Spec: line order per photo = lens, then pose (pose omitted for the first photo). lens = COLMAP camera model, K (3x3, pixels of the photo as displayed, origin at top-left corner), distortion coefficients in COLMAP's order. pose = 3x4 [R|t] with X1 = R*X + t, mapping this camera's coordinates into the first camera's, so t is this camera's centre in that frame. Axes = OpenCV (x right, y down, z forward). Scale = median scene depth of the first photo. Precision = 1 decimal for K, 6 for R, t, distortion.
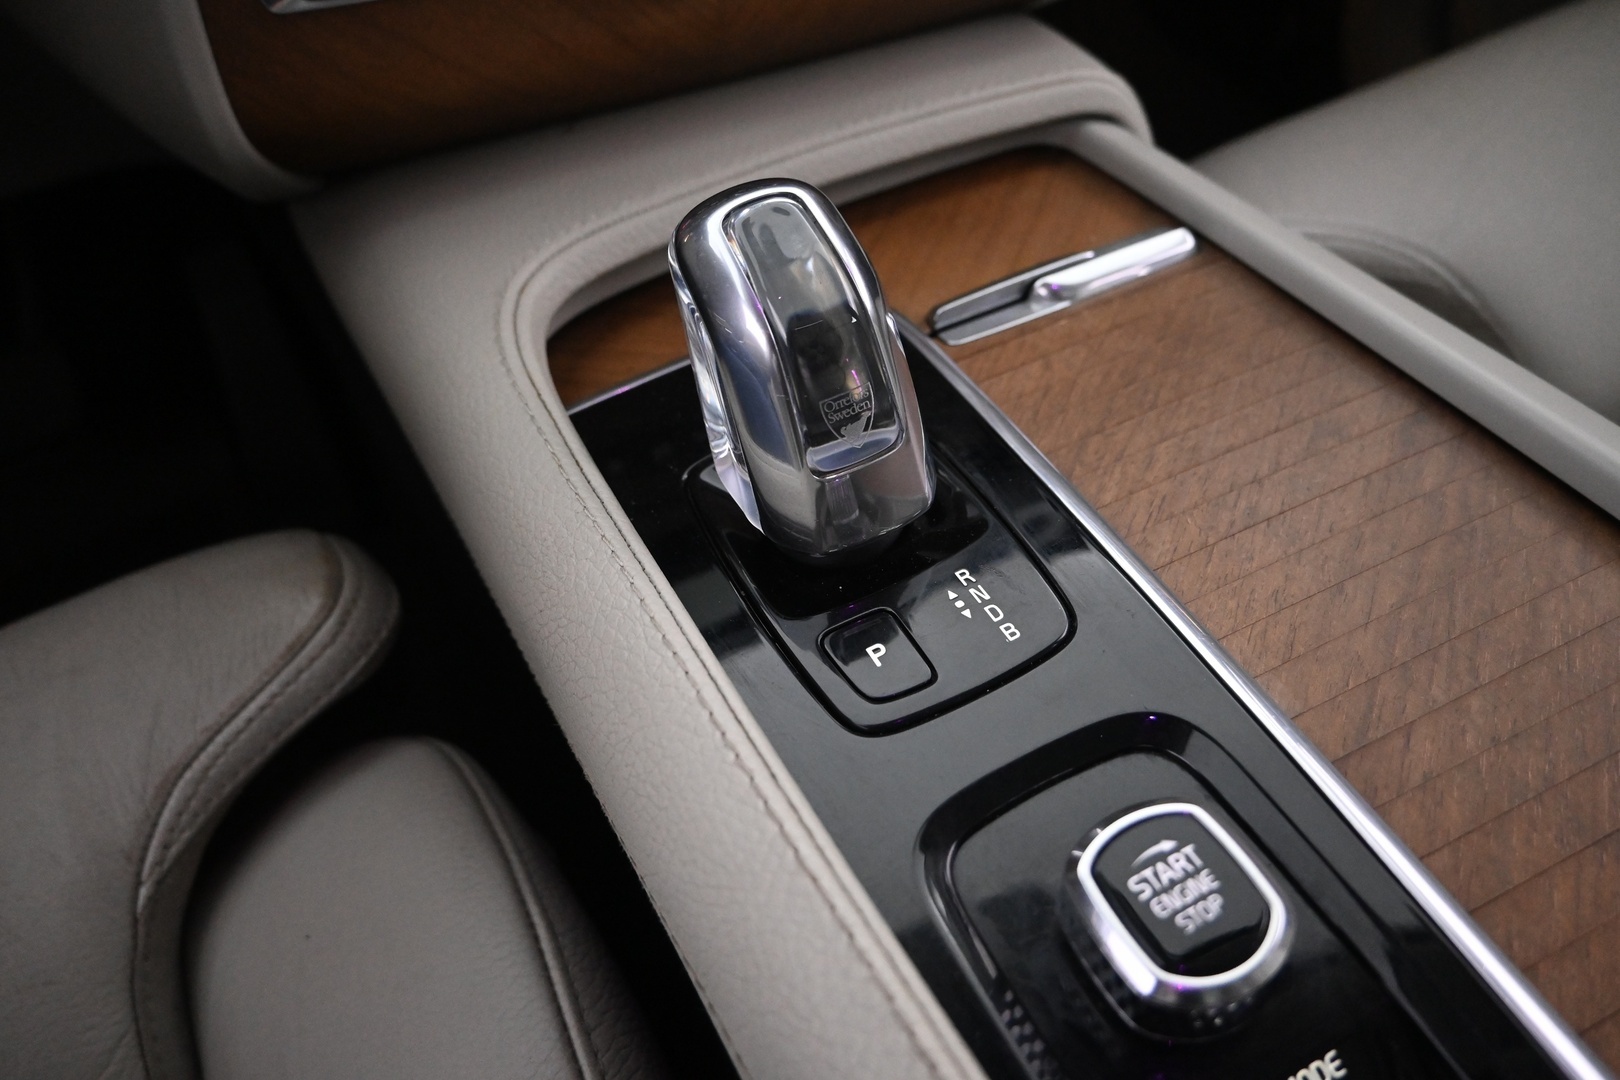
lens RADIAL K [[1149.6, 0, 822.9], [0, 1149.6, 549.4], [0, 0, 1]] dist [-0.005879, -0.005782]
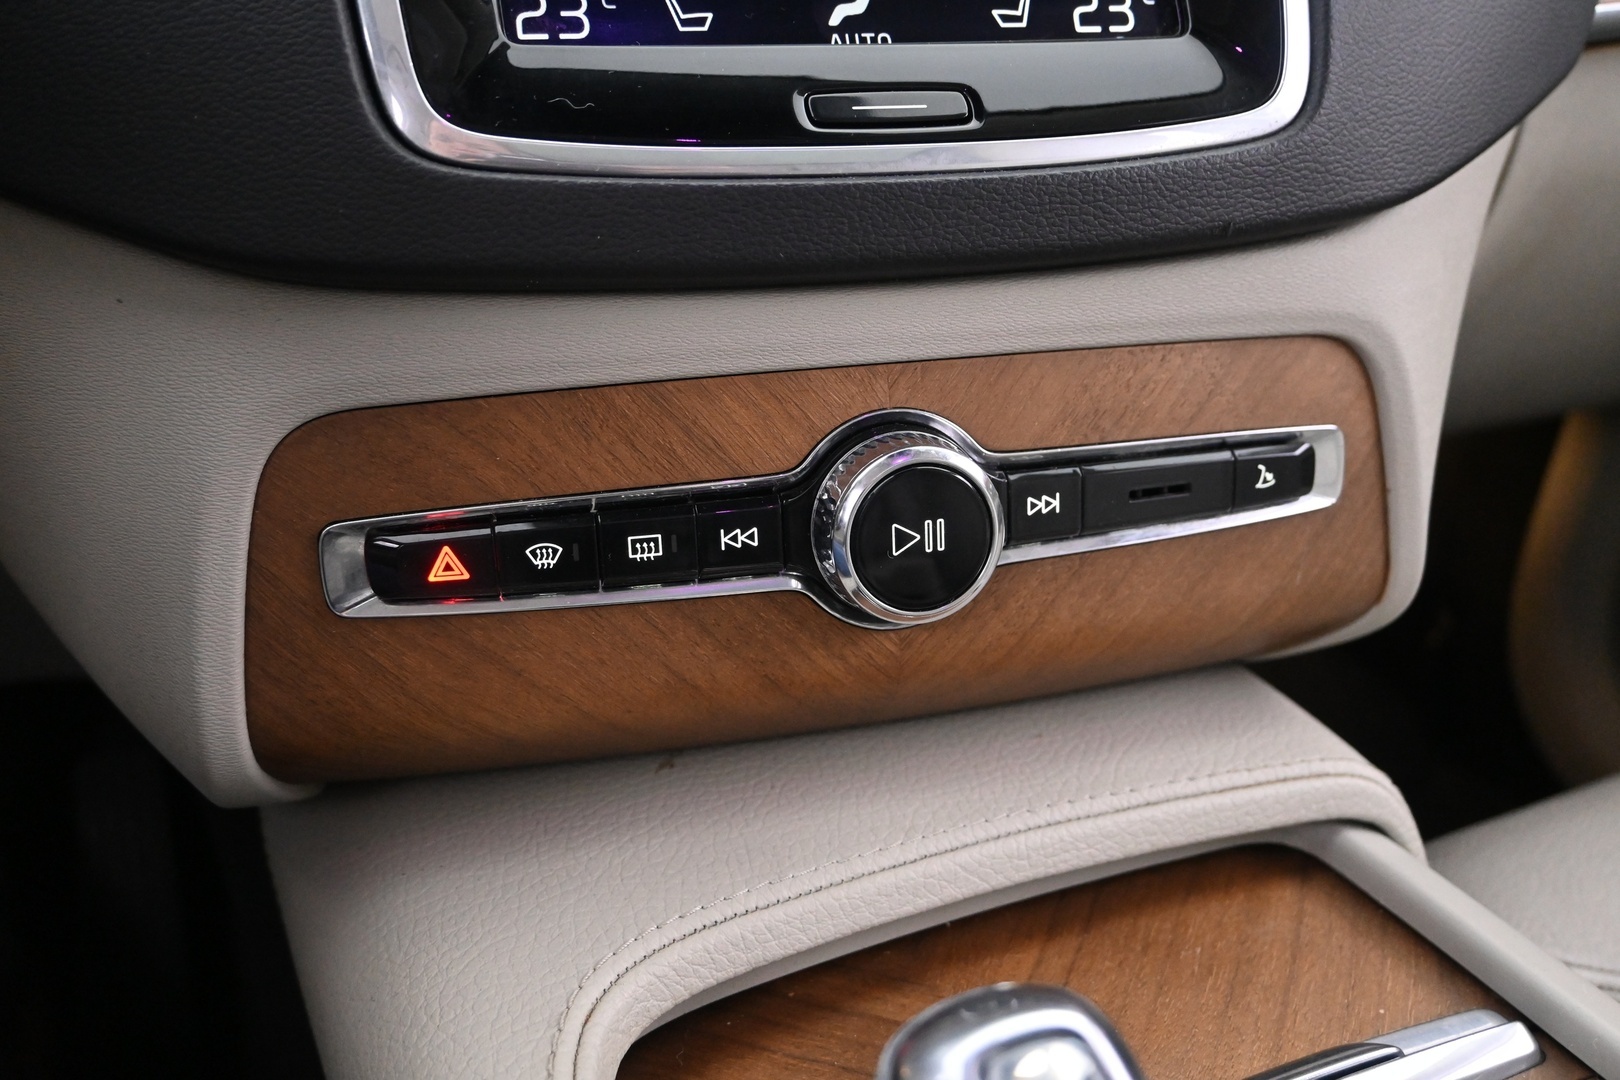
lens RADIAL K [[1372.8, 0, 809.3], [0, 1372.8, 541.8], [0, 0, 1]] dist [-0.000257, -0.003651]
pose [[0.993162, 0.116204, -0.011232, -0.153944], [-0.111711, 0.917978, -0.380575, -0.189354], [-0.033913, 0.379228, 0.924682, 0.123031]]
